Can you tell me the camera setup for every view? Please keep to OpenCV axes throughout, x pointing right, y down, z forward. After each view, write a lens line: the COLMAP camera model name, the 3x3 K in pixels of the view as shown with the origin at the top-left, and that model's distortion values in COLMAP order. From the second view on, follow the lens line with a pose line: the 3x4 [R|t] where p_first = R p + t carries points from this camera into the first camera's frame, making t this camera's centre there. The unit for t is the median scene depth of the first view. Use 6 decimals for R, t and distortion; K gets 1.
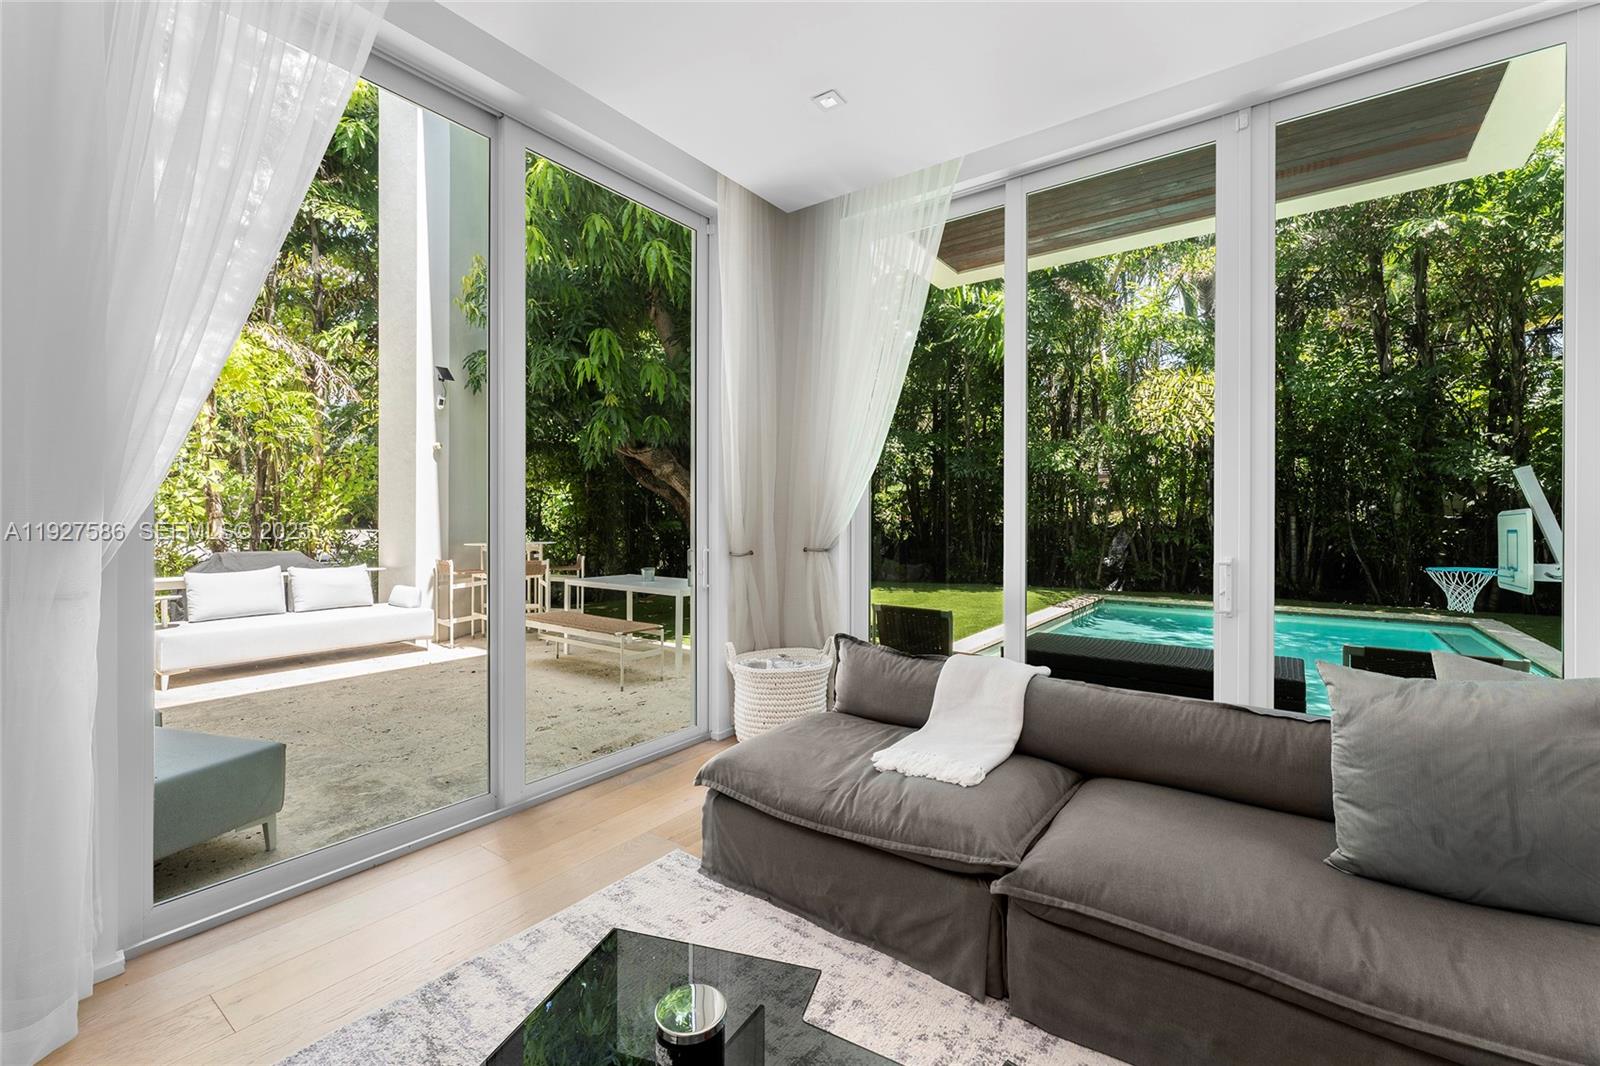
lens RADIAL K [[669.5, 0, 809.1], [0, 669.5, 517.3], [0, 0, 1]] dist [0.001725, 0.000186]
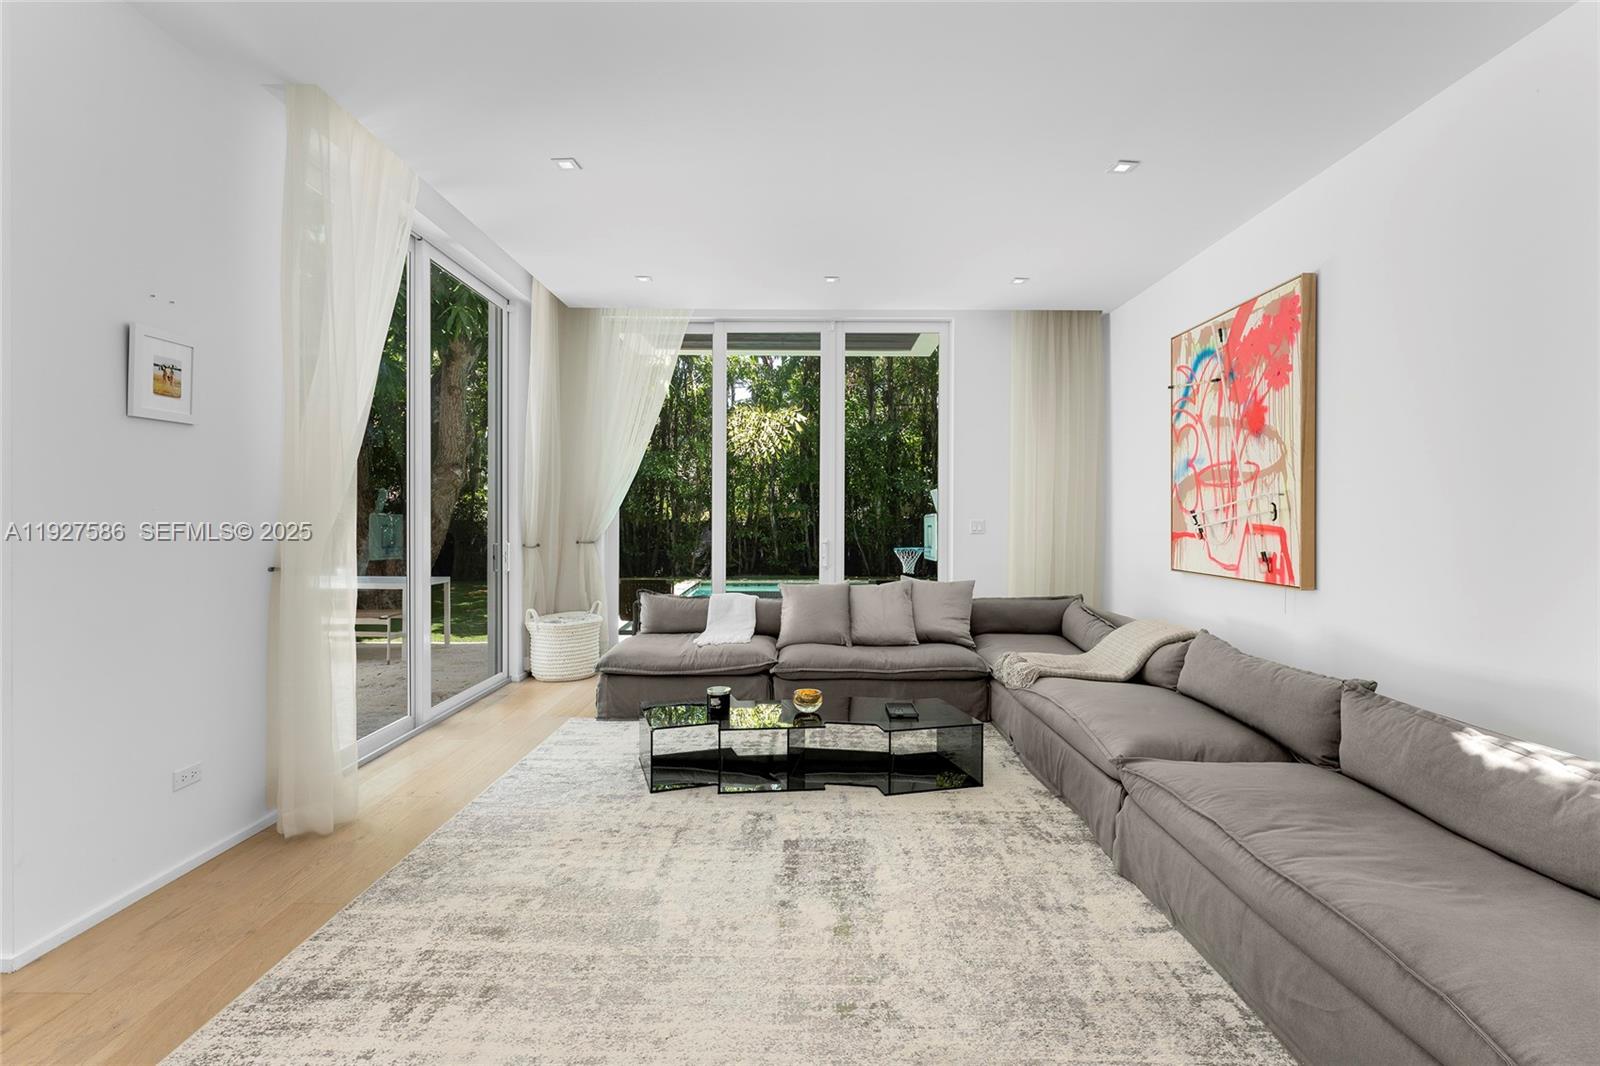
lens RADIAL K [[706.0, 0, 806.6], [0, 706.0, 519.9], [0, 0, 1]] dist [-0.001966, -0.000428]
pose [[0.809680, -0.001909, 0.586868, -0.298917], [-0.001993, 0.999980, 0.006003, -0.005968], [-0.586868, -0.006030, 0.809660, -0.308881]]
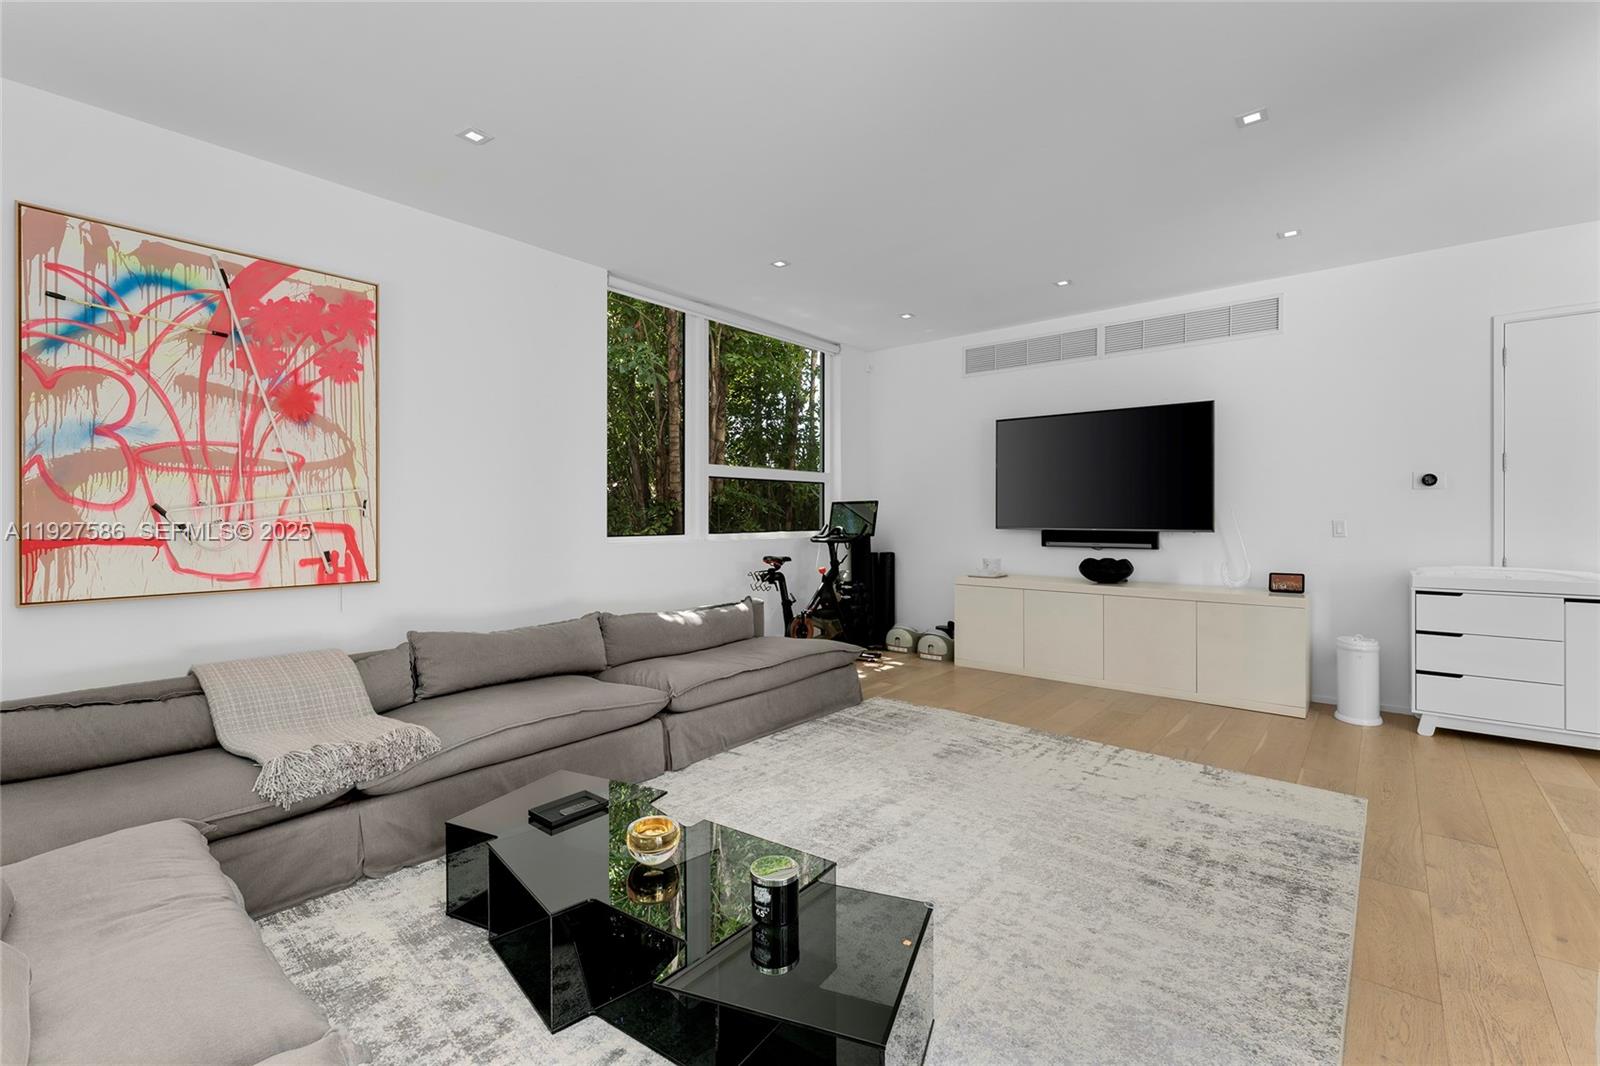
lens RADIAL K [[698.7, 0, 802.9], [0, 698.7, 515.3], [0, 0, 1]] dist [-0.001178, 0.000221]
pose [[-0.997428, -0.001458, 0.071660, -0.060778], [-0.001573, 0.999998, -0.001553, -0.004193], [-0.071657, -0.001662, -0.997428, 0.442089]]
